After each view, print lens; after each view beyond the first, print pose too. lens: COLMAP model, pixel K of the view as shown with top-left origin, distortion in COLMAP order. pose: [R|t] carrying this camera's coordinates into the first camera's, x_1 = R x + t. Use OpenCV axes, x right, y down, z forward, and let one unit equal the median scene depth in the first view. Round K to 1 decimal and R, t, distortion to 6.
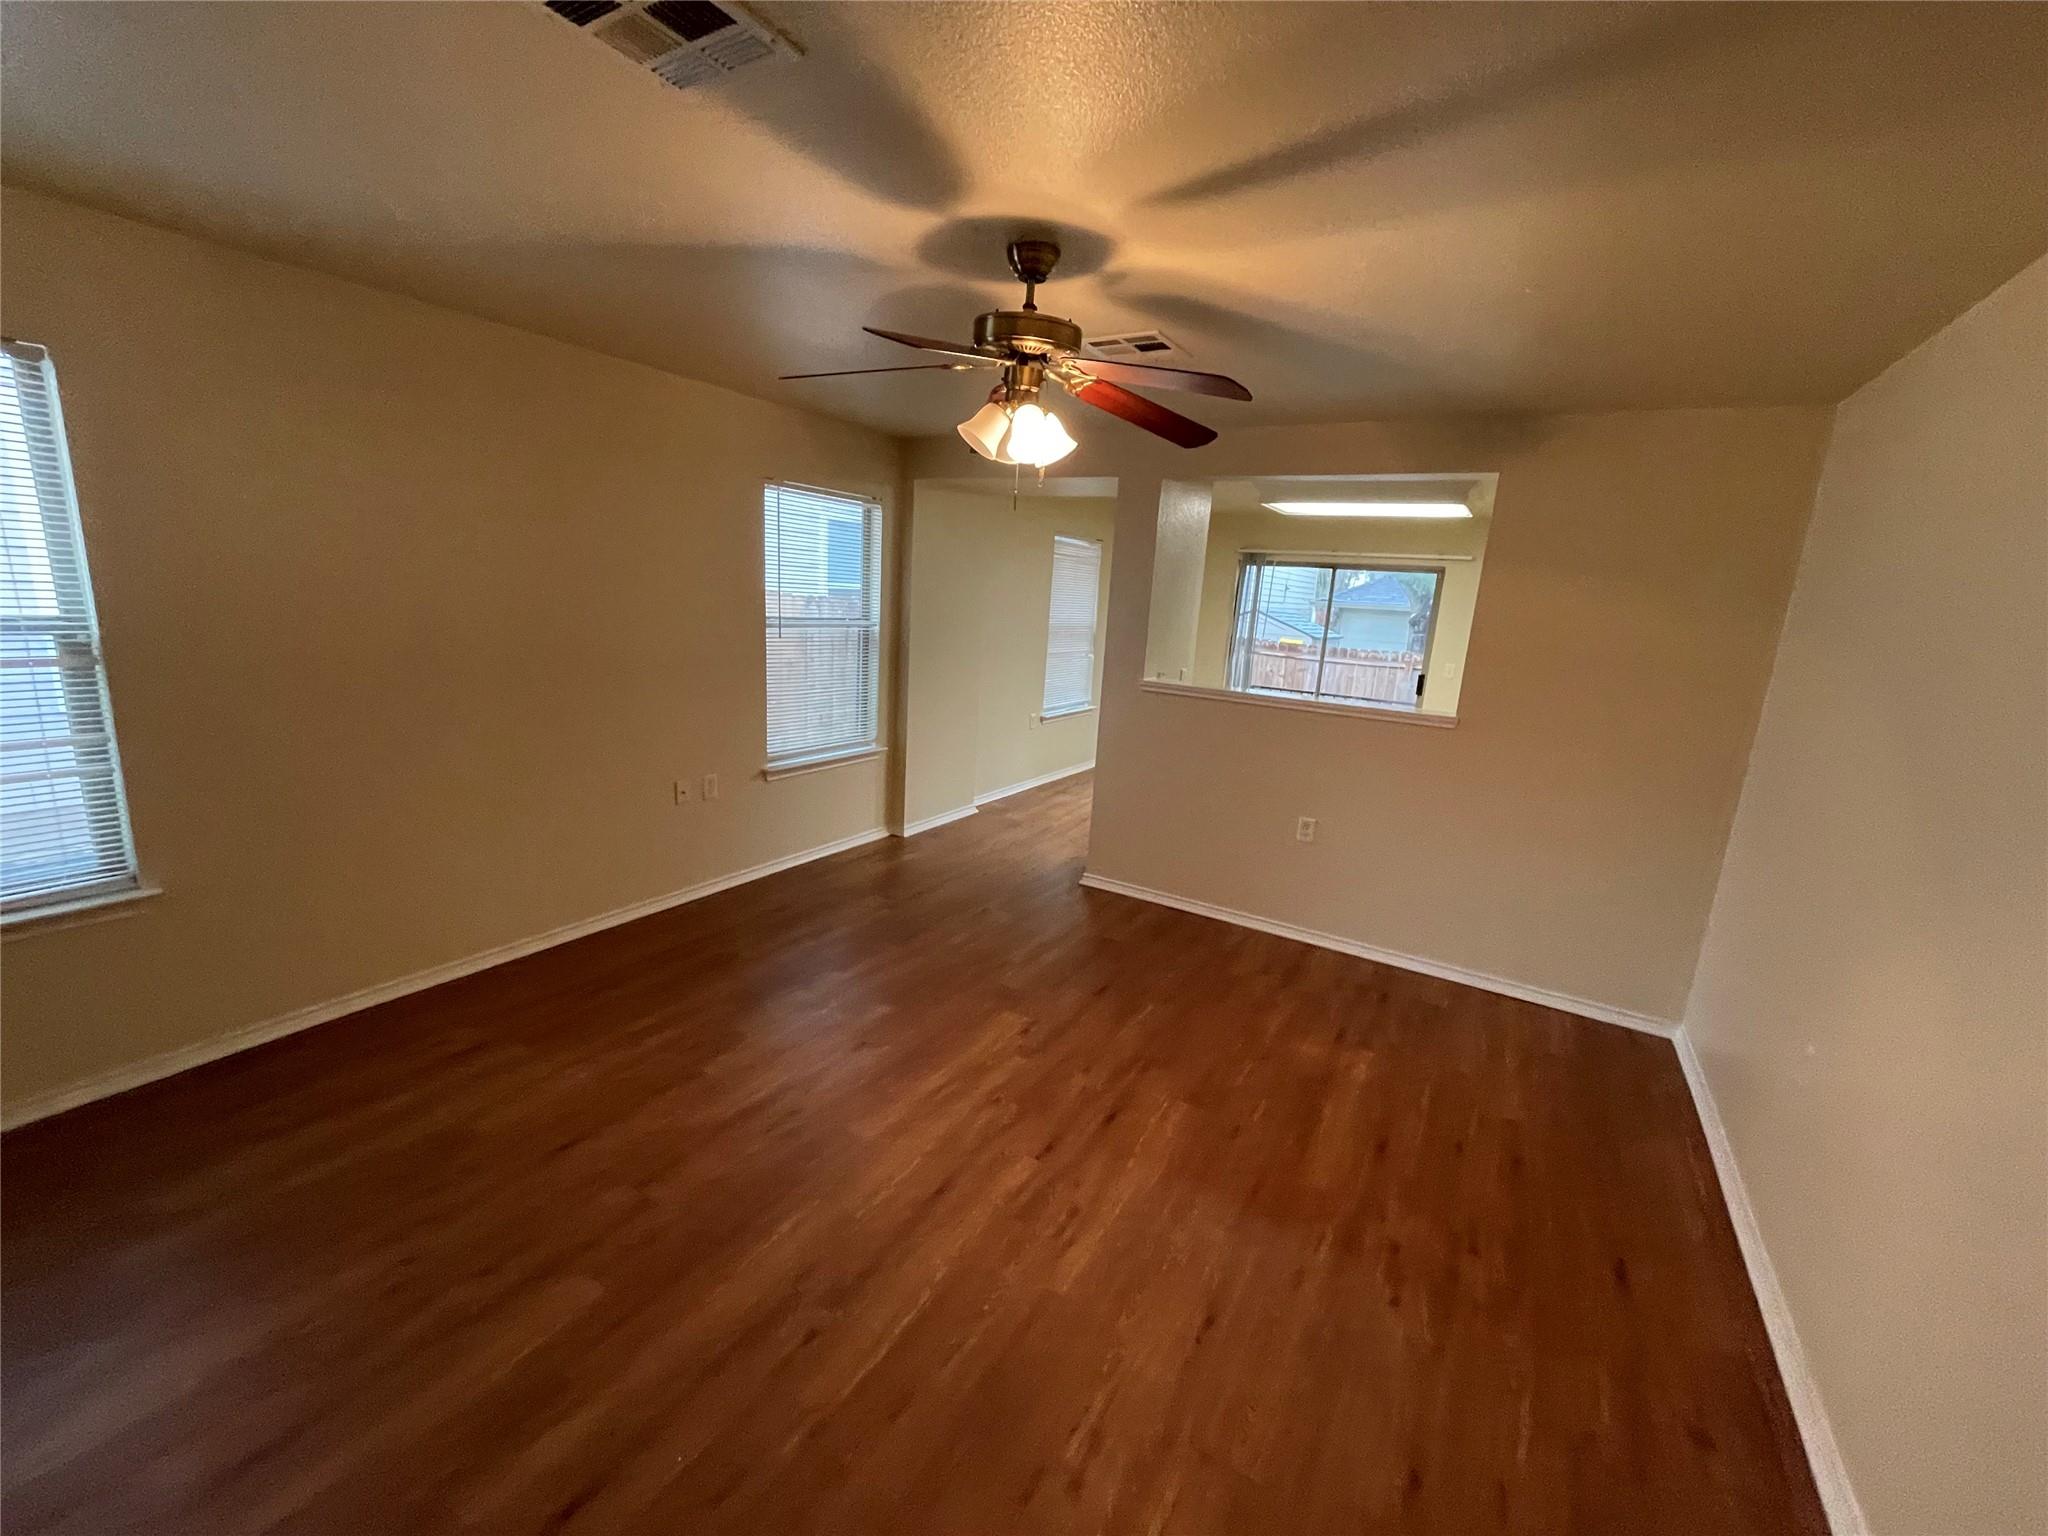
lens RADIAL K [[828.7, 0, 1020.6], [0, 828.7, 782.2], [0, 0, 1]] dist [-0.000282, -0.000537]
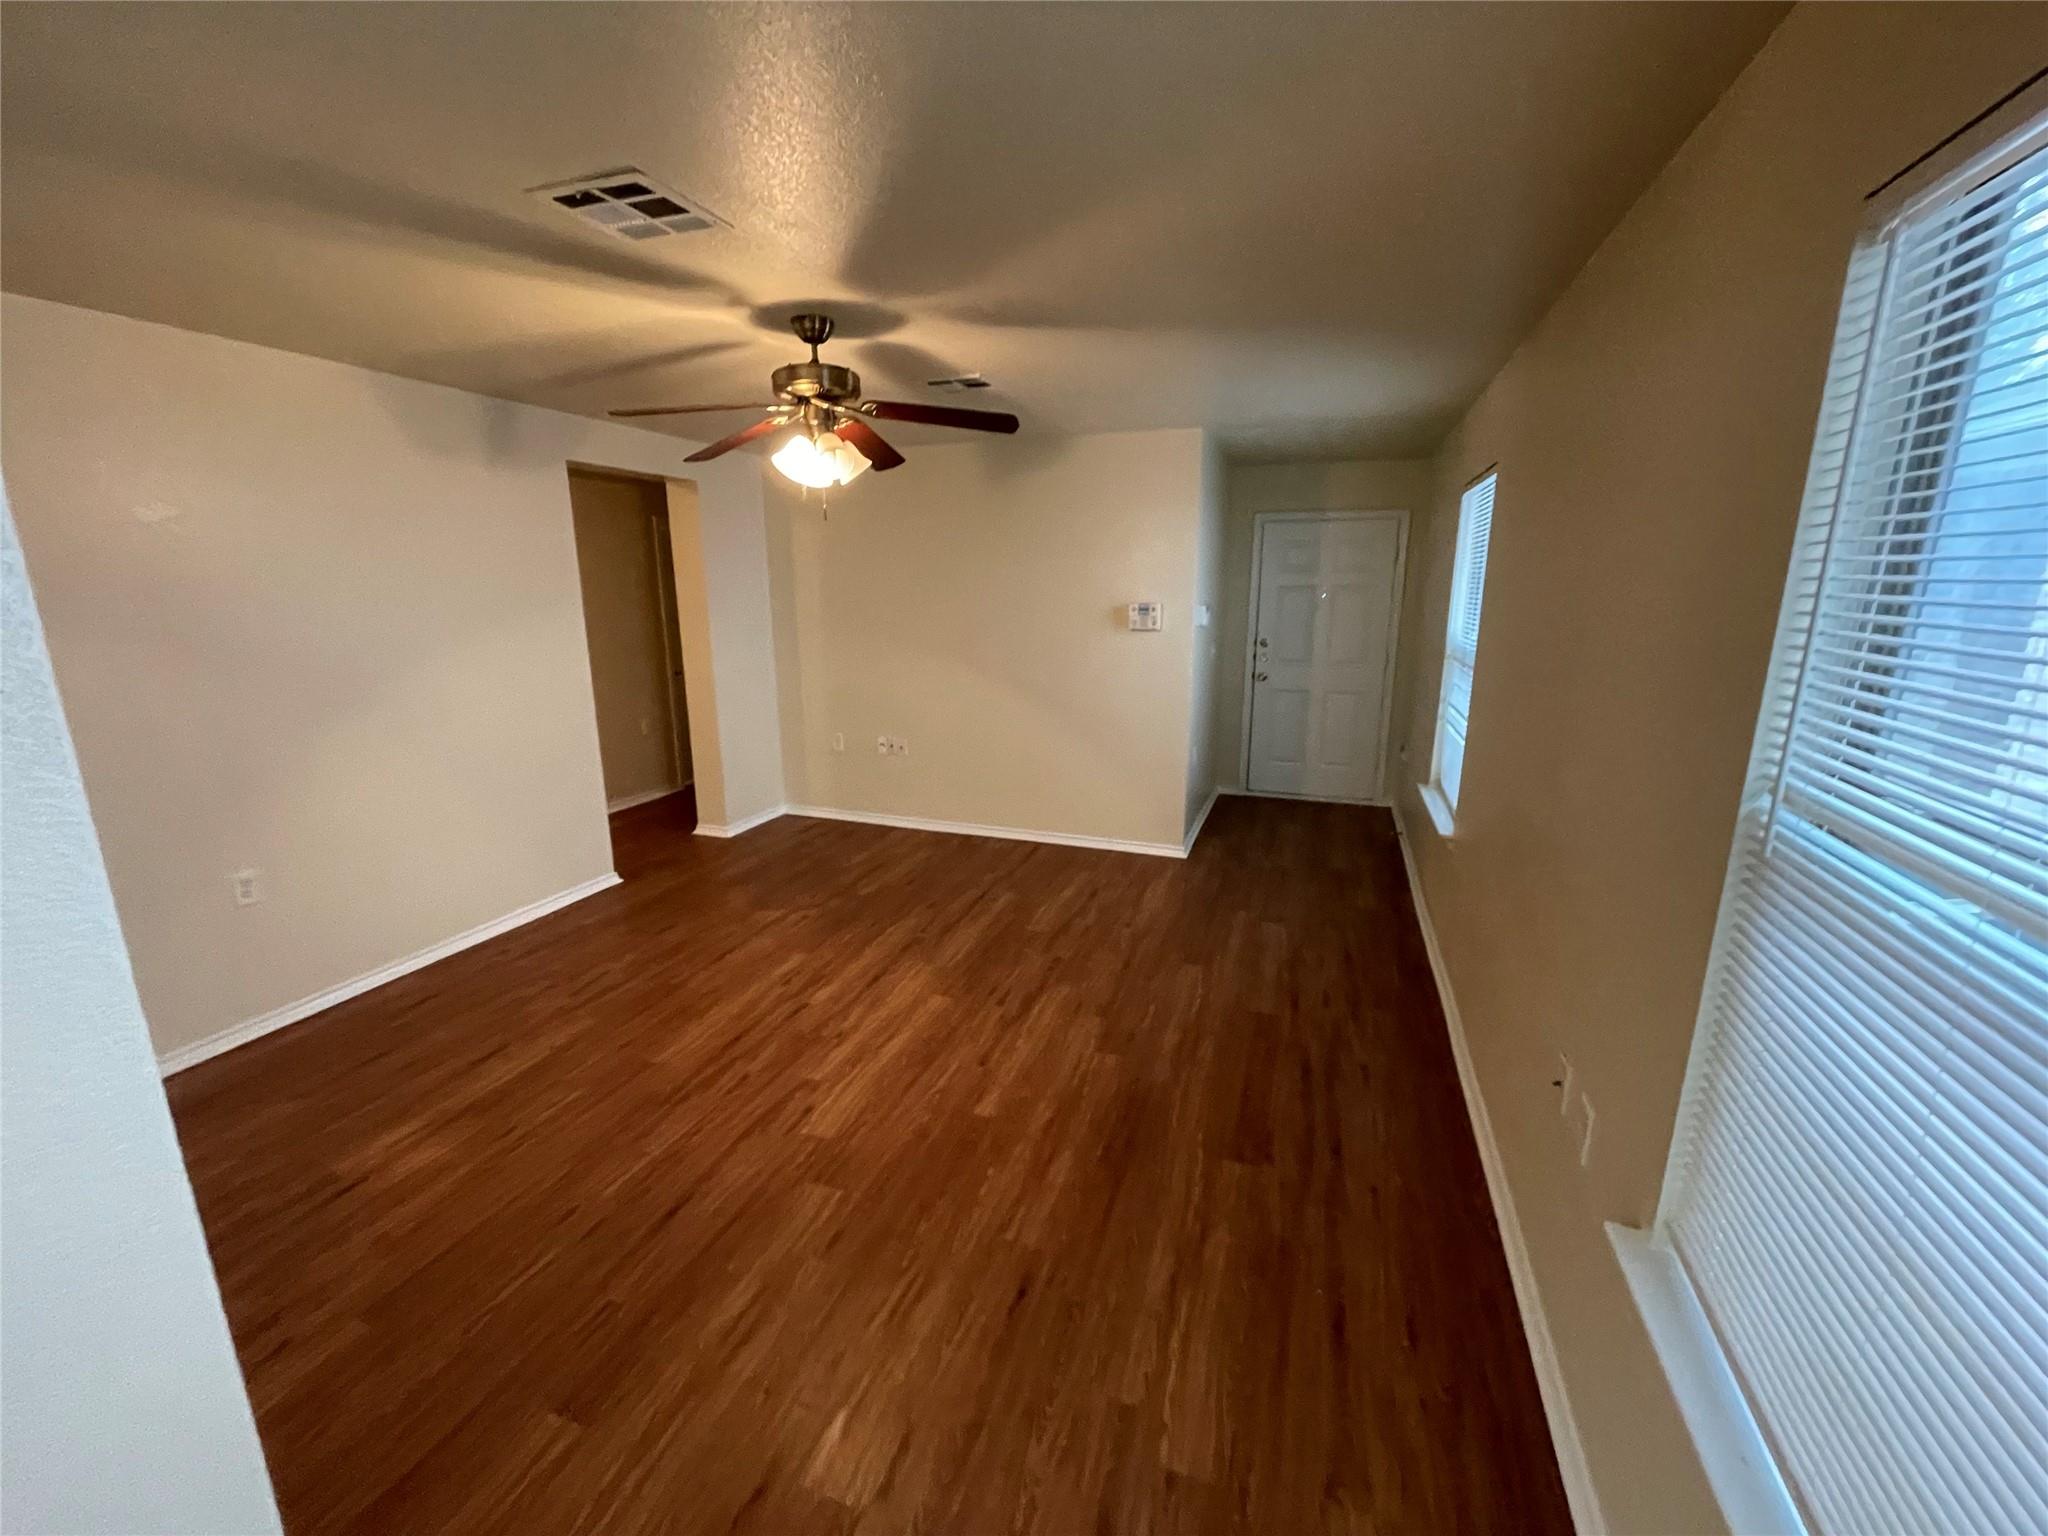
lens RADIAL K [[828.7, 0, 1024.4], [0, 828.7, 766.7], [0, 0, 1]] dist [-0.000282, -0.000537]
pose [[-0.977720, -0.017417, -0.209191, -0.034104], [-0.106273, 0.900471, 0.421732, -0.469865], [0.181025, 0.434567, -0.882259, 1.946512]]
